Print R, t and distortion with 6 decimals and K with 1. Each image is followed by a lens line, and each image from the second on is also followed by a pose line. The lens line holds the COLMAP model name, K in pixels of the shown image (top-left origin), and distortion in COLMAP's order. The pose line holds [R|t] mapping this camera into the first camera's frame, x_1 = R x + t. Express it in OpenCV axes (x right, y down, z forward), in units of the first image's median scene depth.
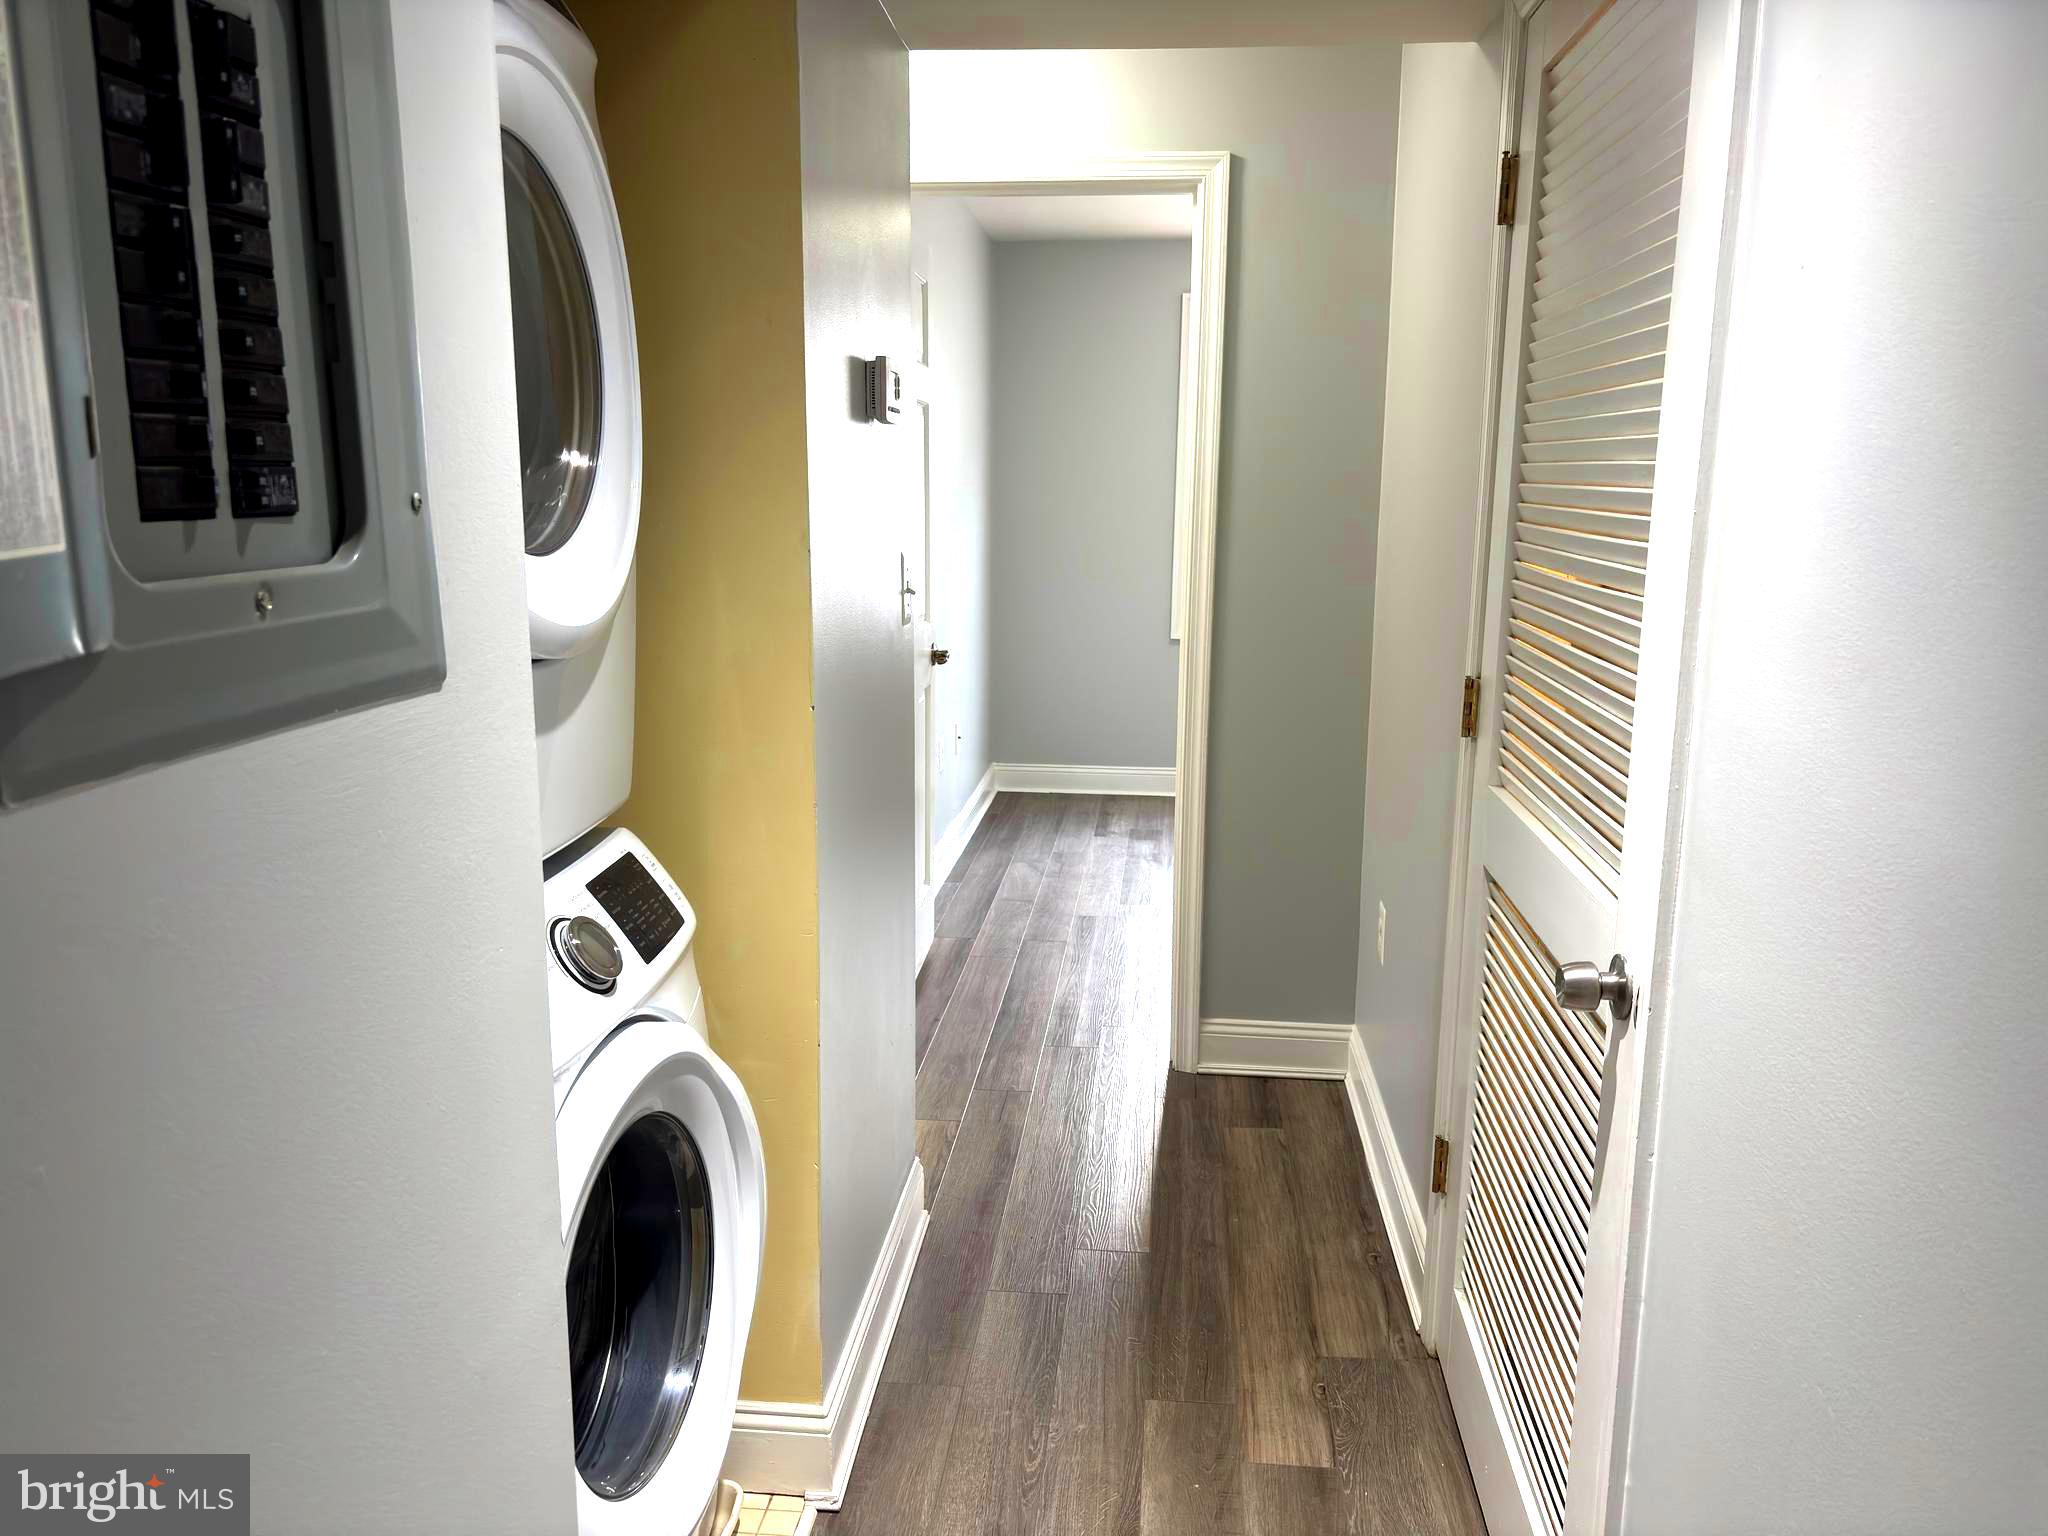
lens RADIAL K [[1525.7, 0, 1029.3], [0, 1525.7, 768.2], [0, 0, 1]] dist [0.047476, -0.069746]
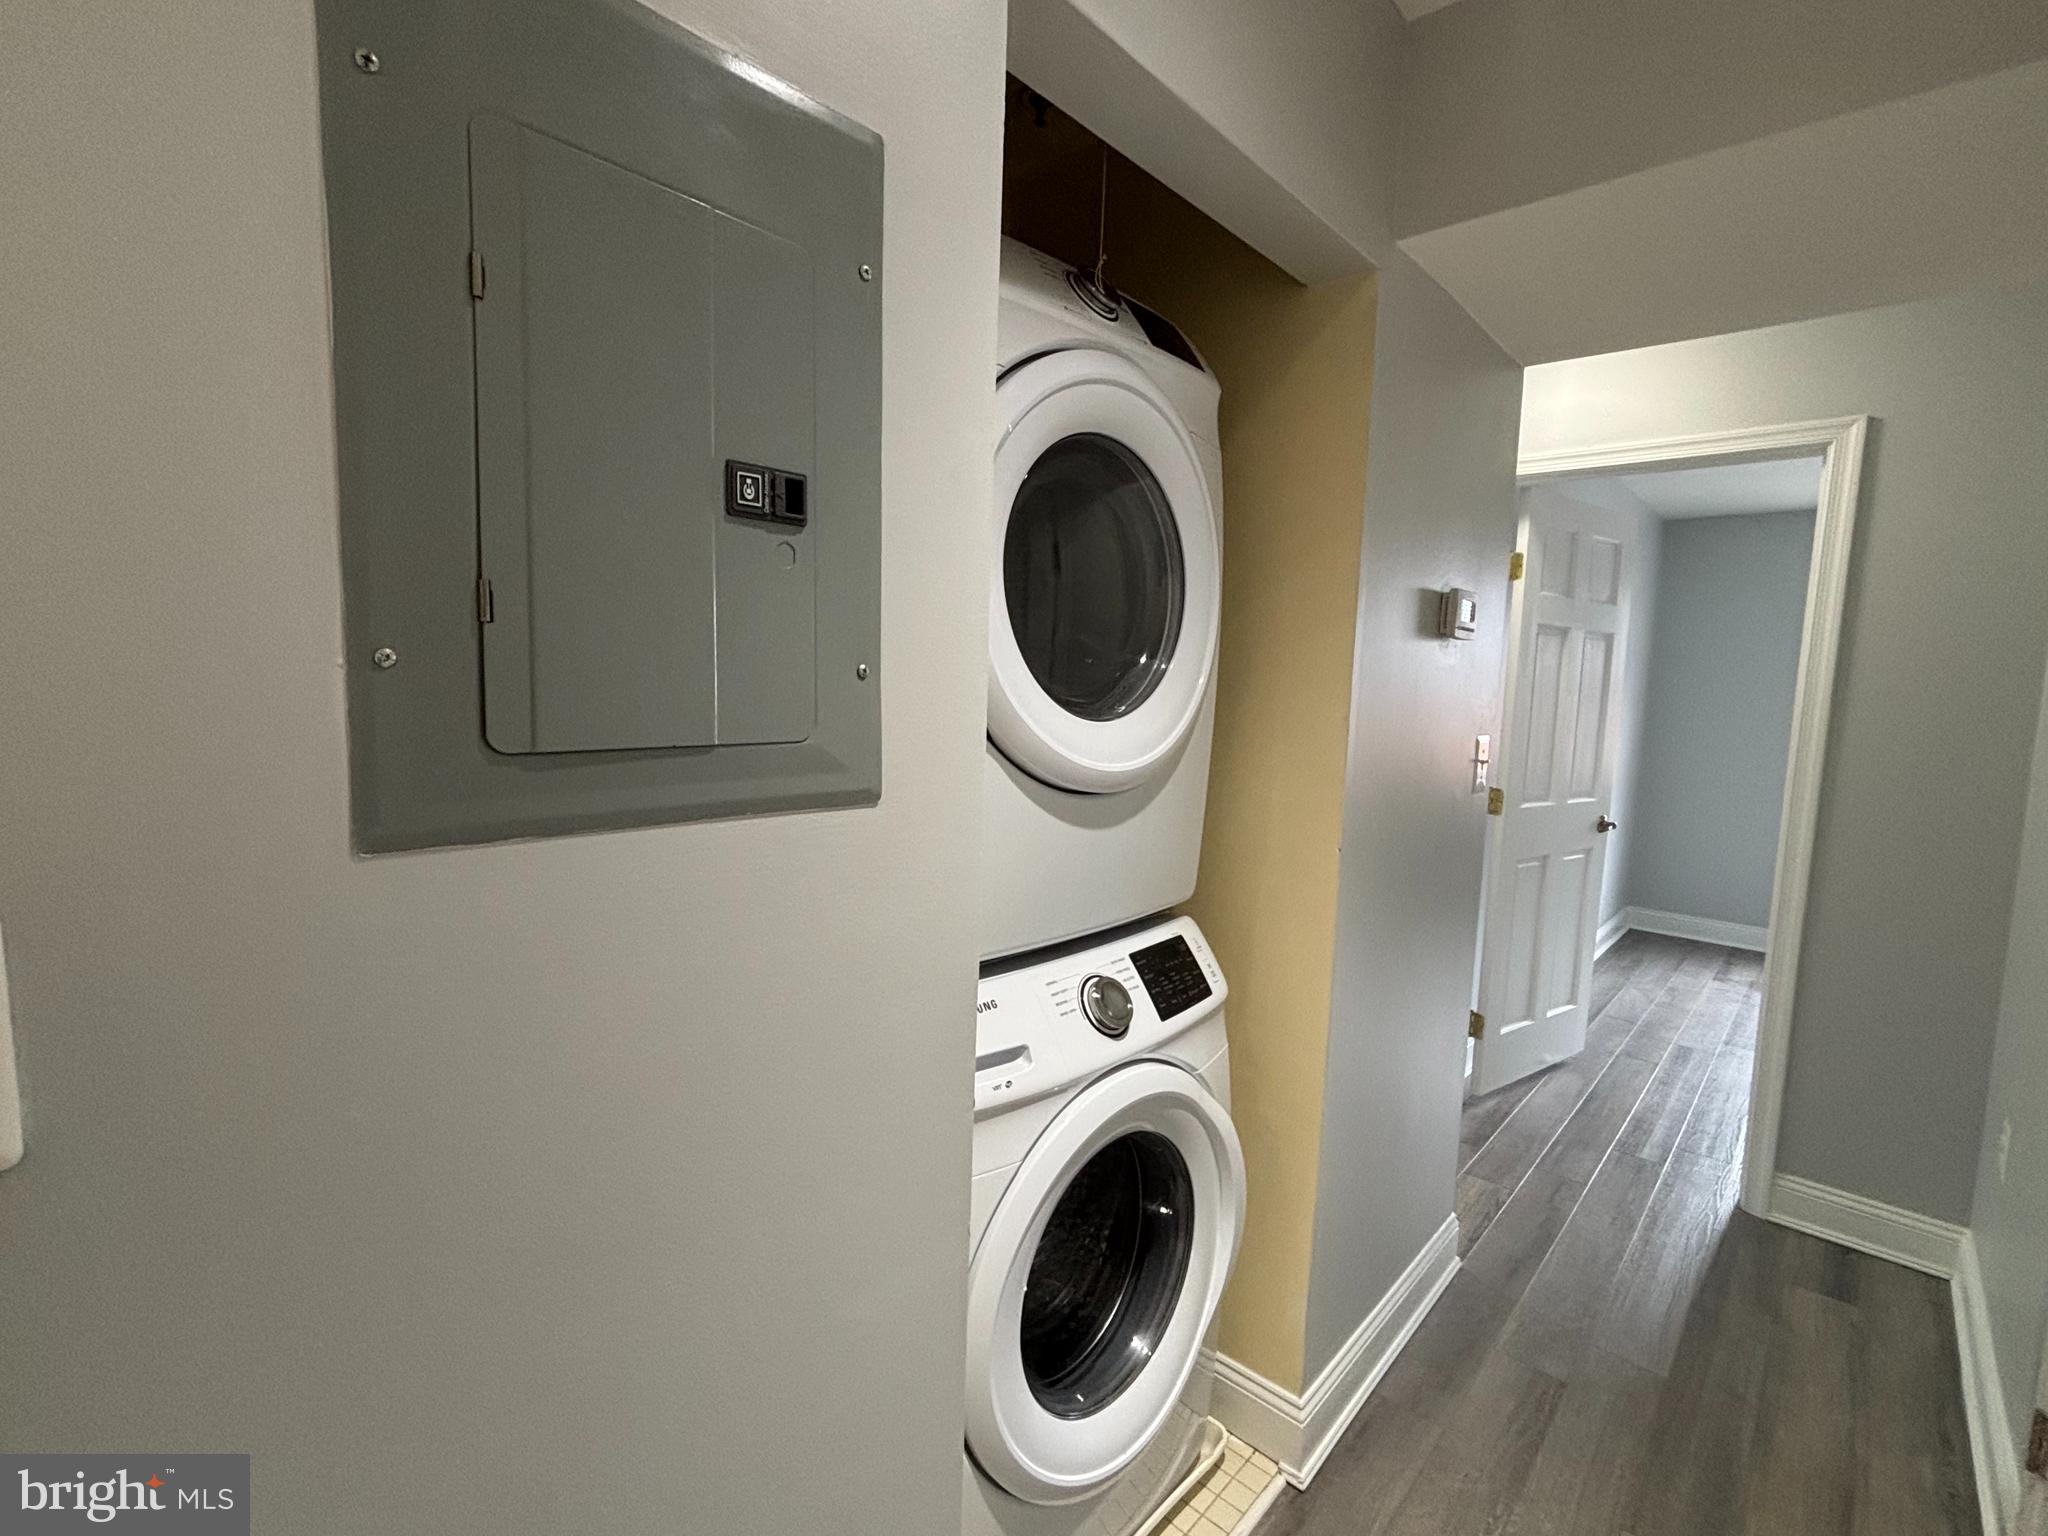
lens RADIAL K [[927.6, 0, 1027.6], [0, 927.6, 756.7], [0, 0, 1]] dist [0.003557, -0.000191]
pose [[0.801666, 0.076827, -0.592815, 0.059052], [-0.140800, 0.988073, -0.062353, -0.017021], [0.580953, 0.133455, 0.802922, 0.109705]]
